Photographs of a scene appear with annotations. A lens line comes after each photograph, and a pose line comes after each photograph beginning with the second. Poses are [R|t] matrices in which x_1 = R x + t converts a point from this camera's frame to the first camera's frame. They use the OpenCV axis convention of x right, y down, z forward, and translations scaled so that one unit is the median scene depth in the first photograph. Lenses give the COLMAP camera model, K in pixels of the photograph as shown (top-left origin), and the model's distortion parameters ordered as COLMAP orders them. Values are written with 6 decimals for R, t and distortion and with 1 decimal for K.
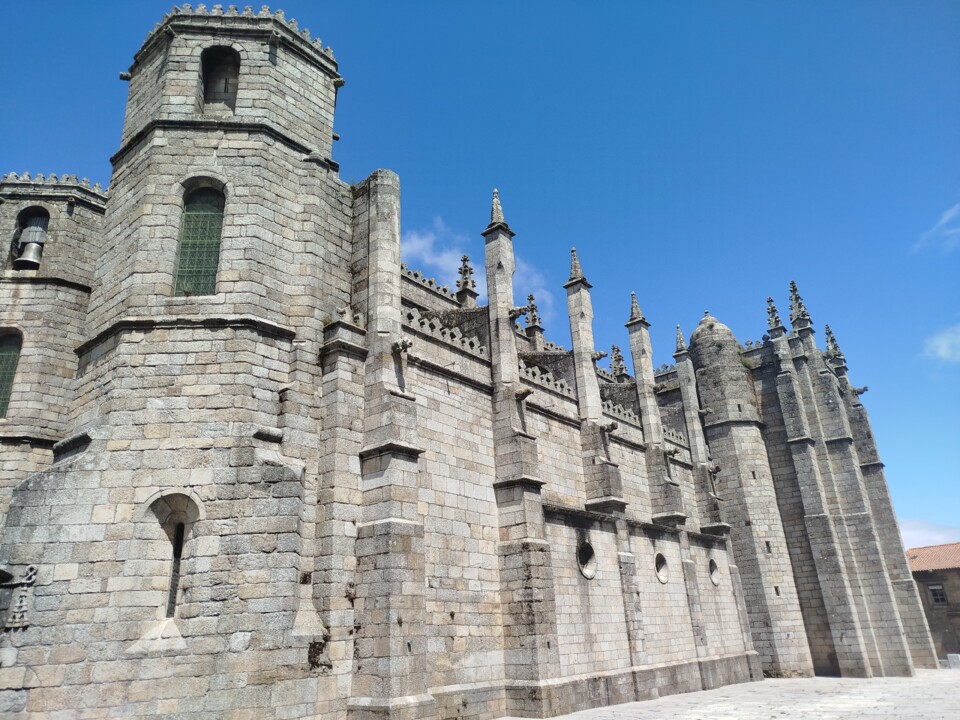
lens RADIAL K [[660.9, 0, 480.0], [0, 660.9, 360.0], [0, 0, 1]] dist [0.009791, 0.003390]
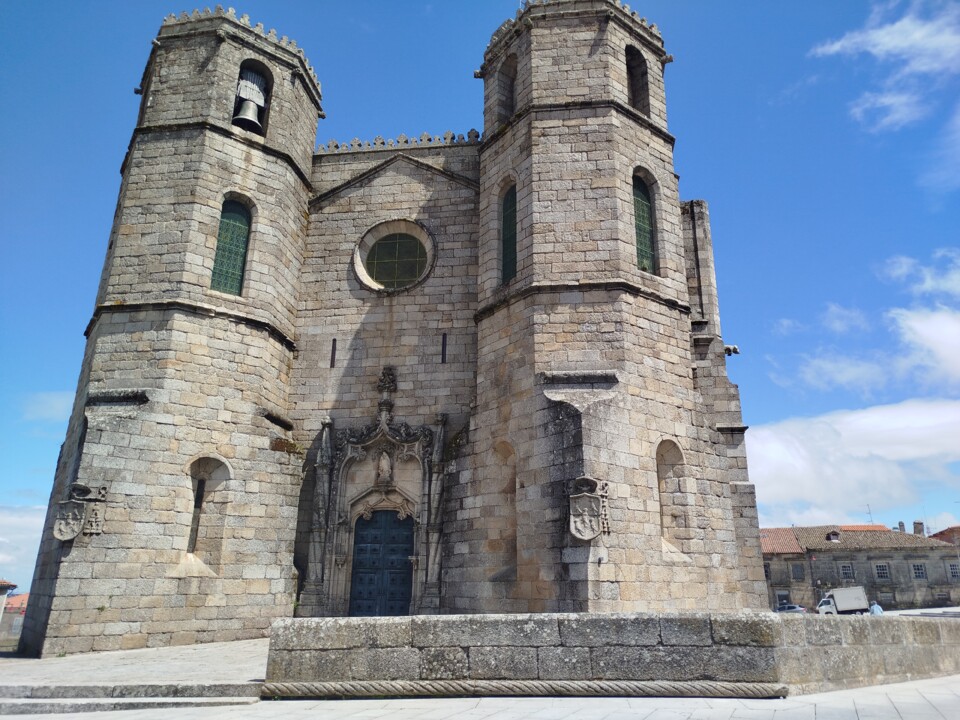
lens RADIAL K [[660.9, 0, 480.0], [0, 660.9, 360.0], [0, 0, 1]] dist [0.009791, 0.003390]
pose [[0.853670, 0.227257, 0.468617, -1.096740], [-0.252782, 0.967484, -0.008696, 0.126242], [-0.455356, -0.111035, 0.883359, 0.070581]]
